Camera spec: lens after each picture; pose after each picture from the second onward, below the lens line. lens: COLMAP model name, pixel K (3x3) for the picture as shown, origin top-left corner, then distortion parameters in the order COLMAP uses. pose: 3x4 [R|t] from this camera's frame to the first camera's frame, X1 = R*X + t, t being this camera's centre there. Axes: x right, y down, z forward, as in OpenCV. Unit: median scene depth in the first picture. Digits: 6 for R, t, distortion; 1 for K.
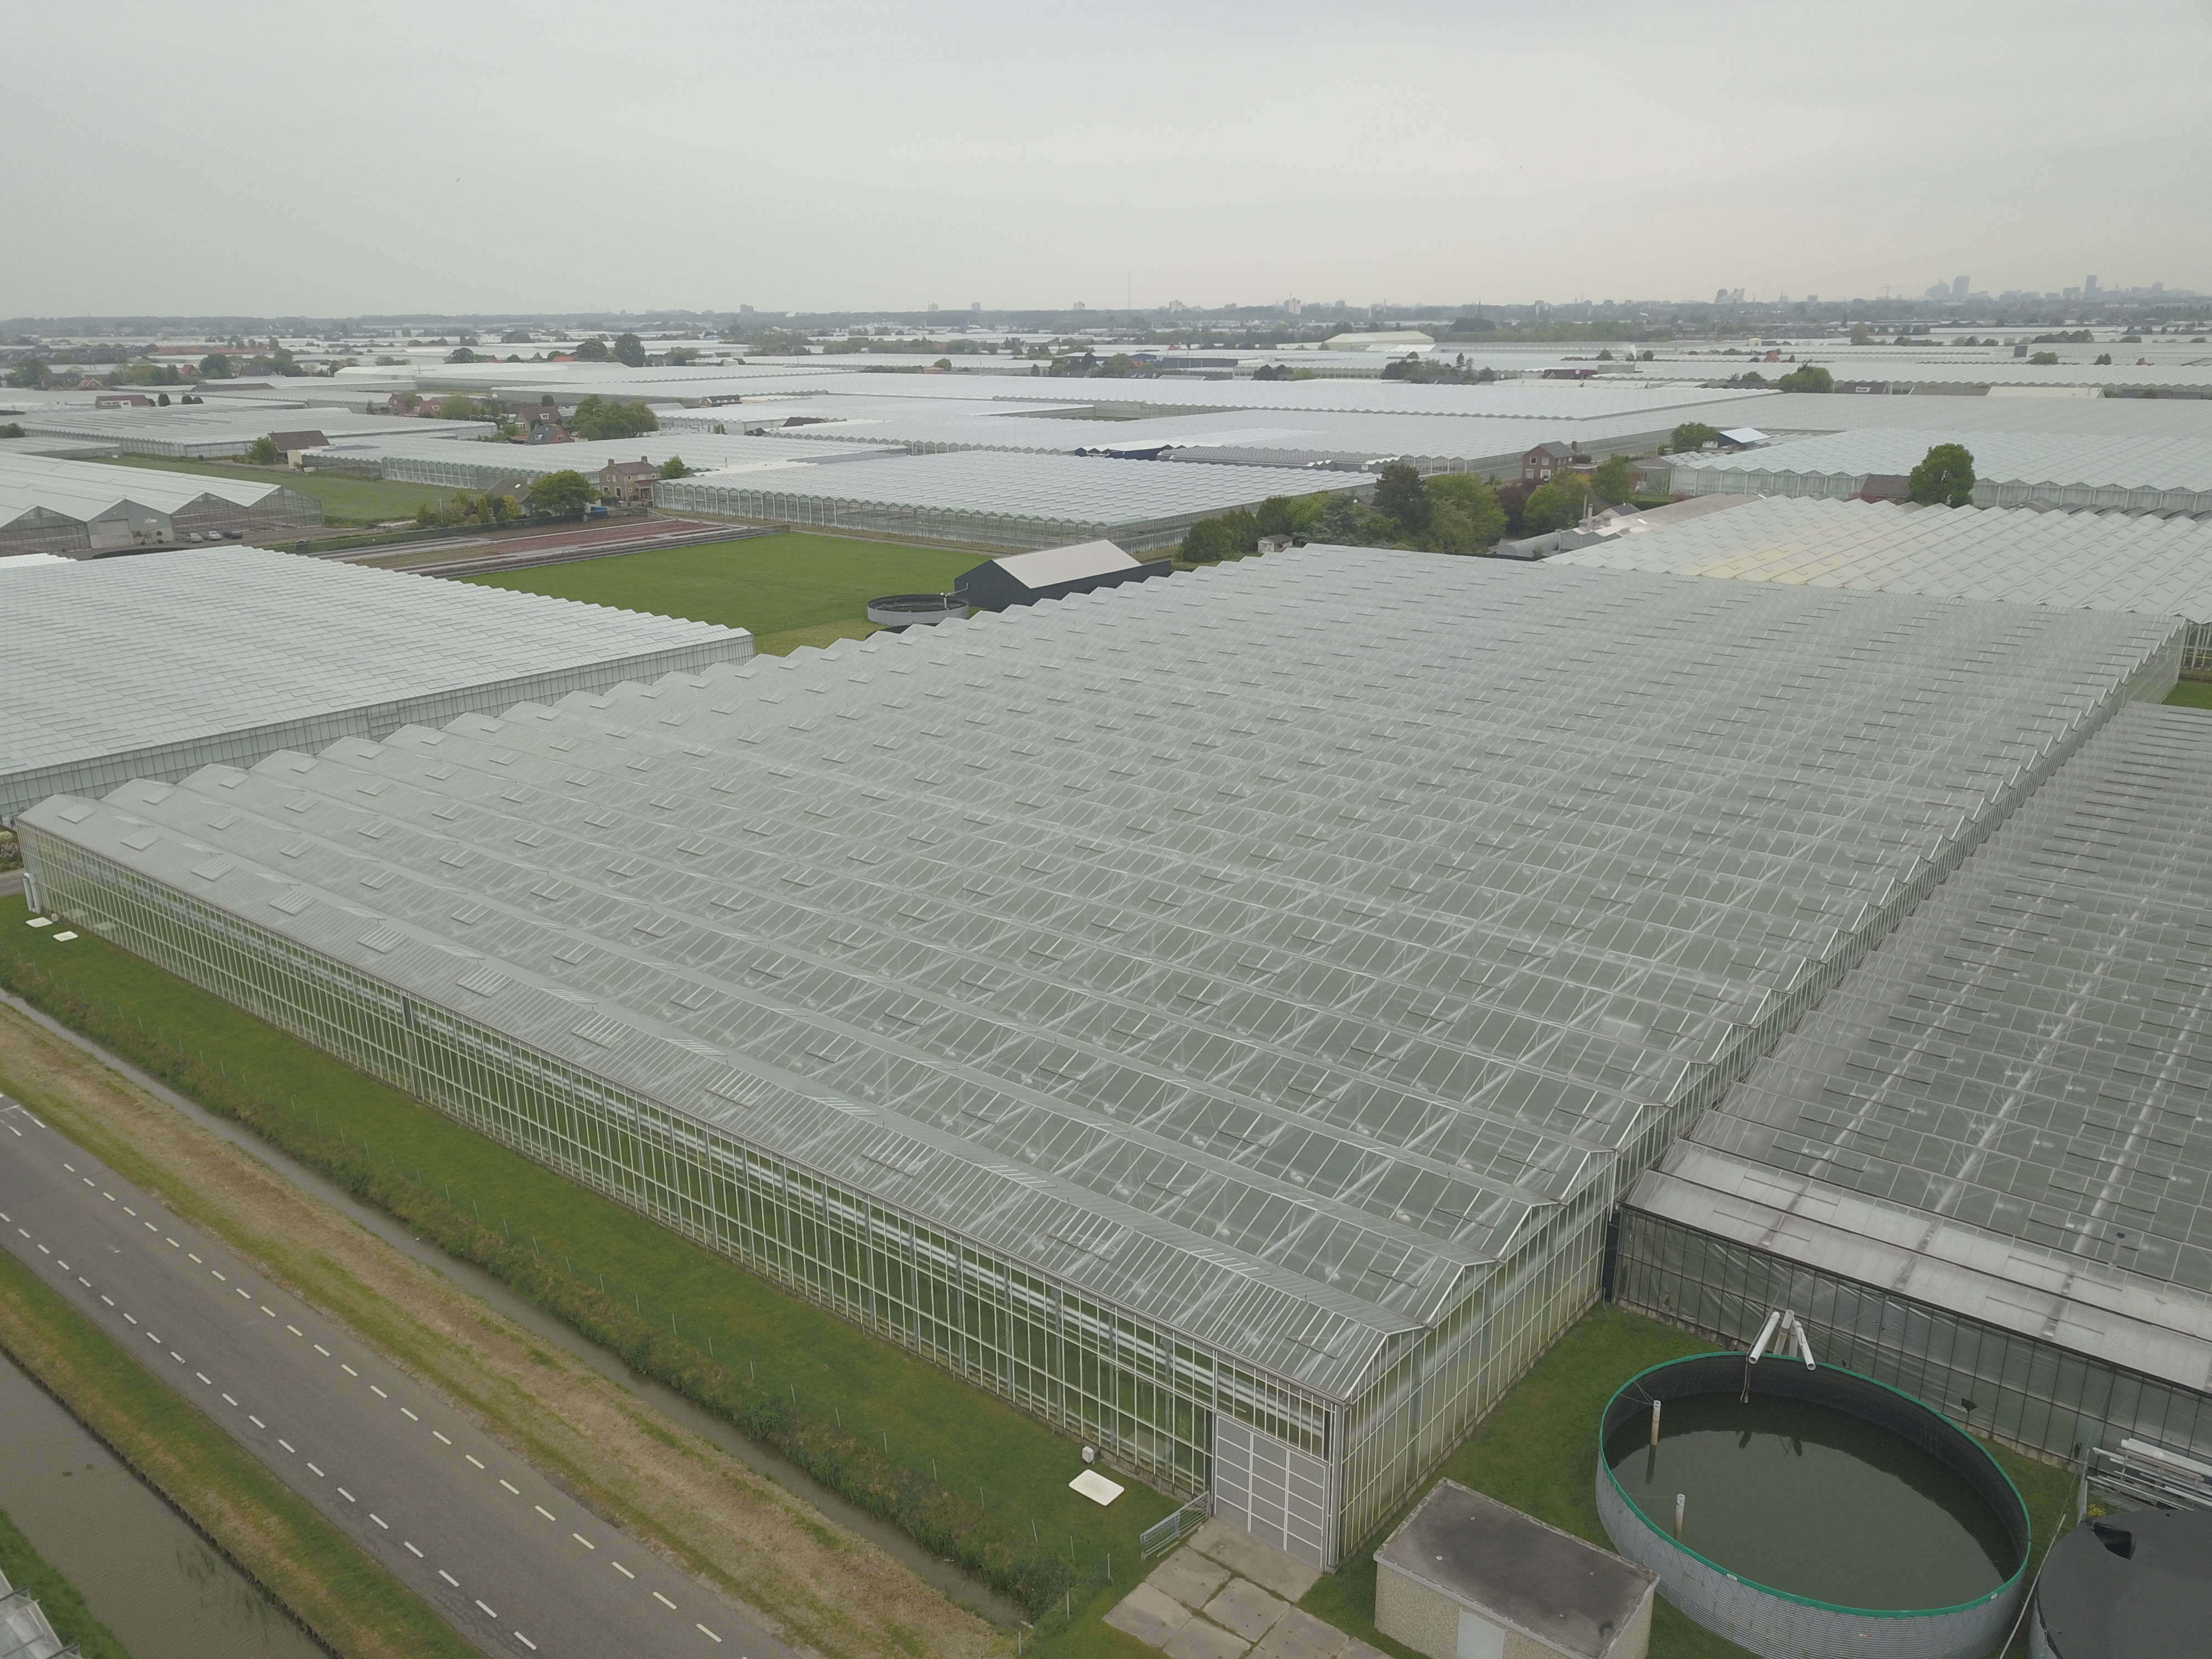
lens RADIAL K [[1658.1, 0, 1122.8], [0, 1658.1, 843.9], [0, 0, 1]] dist [0.011179, 0.000002]
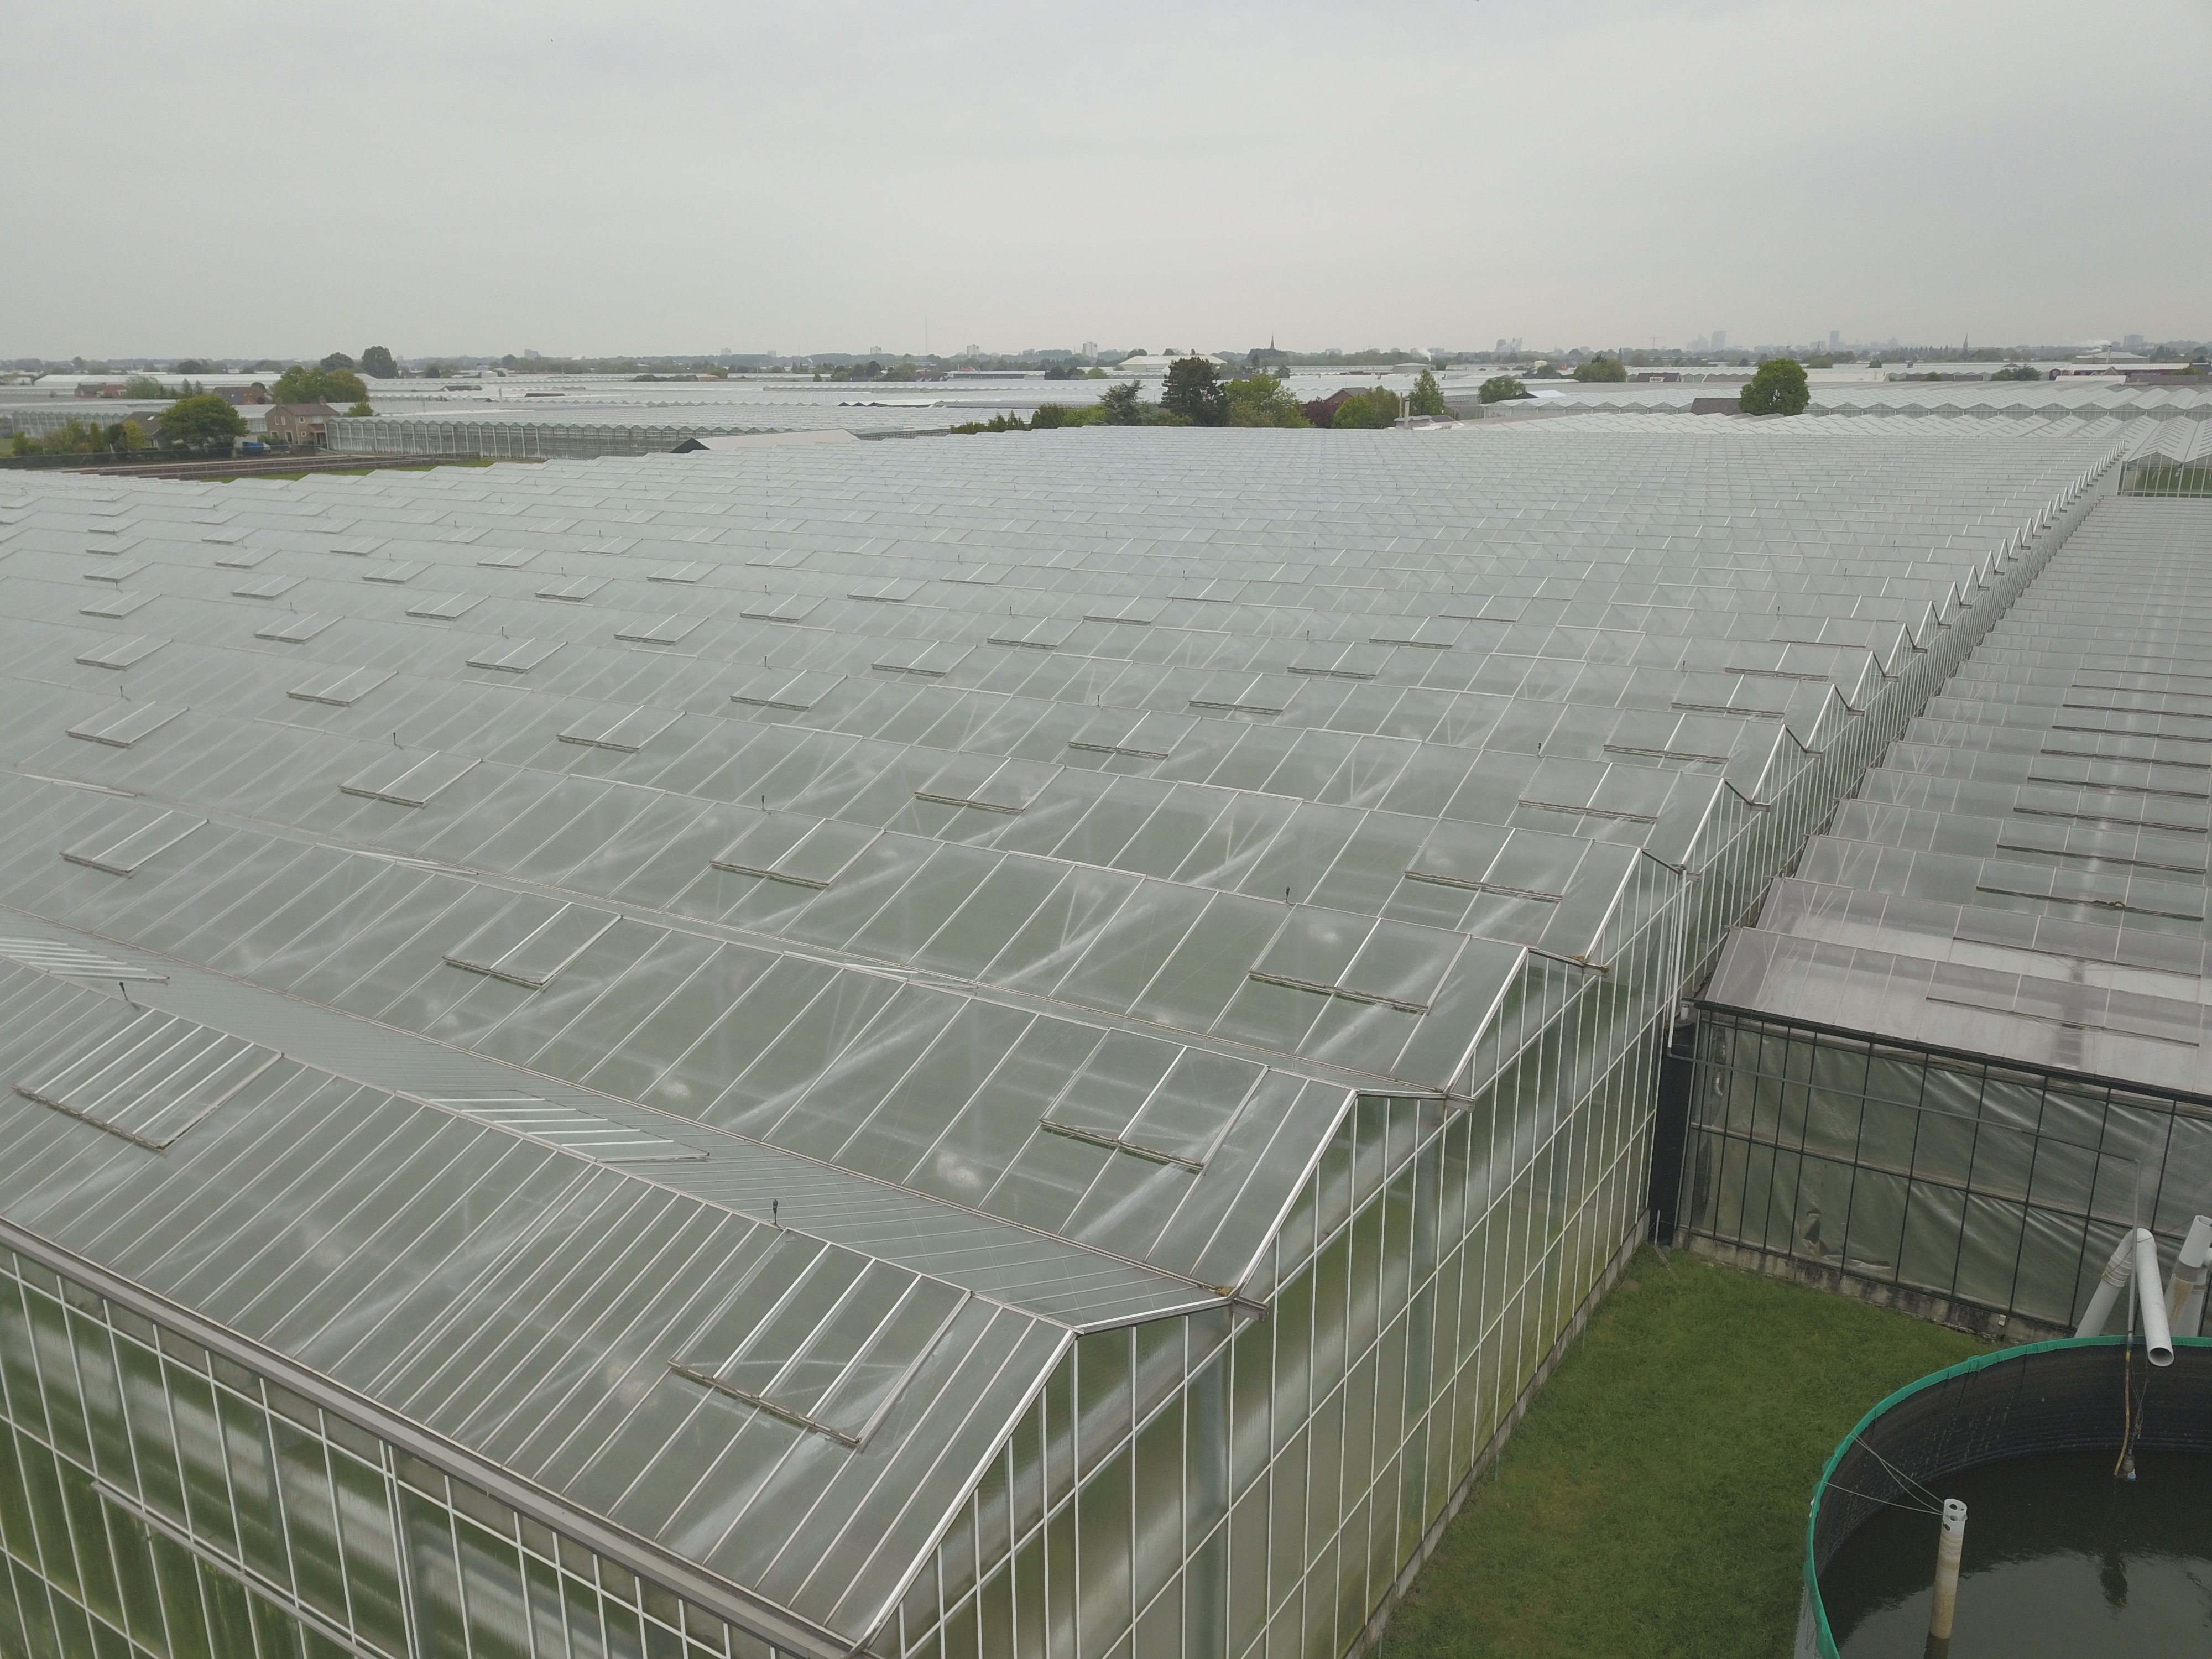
lens RADIAL K [[1658.1, 0, 1117.0], [0, 1658.1, 836.1], [0, 0, 1]] dist [0.011179, 0.000002]
pose [[0.993721, -0.027849, 0.108361, 0.115499], [0.031504, 0.998986, -0.032166, 0.189536], [-0.107355, 0.035378, 0.993591, 0.618873]]
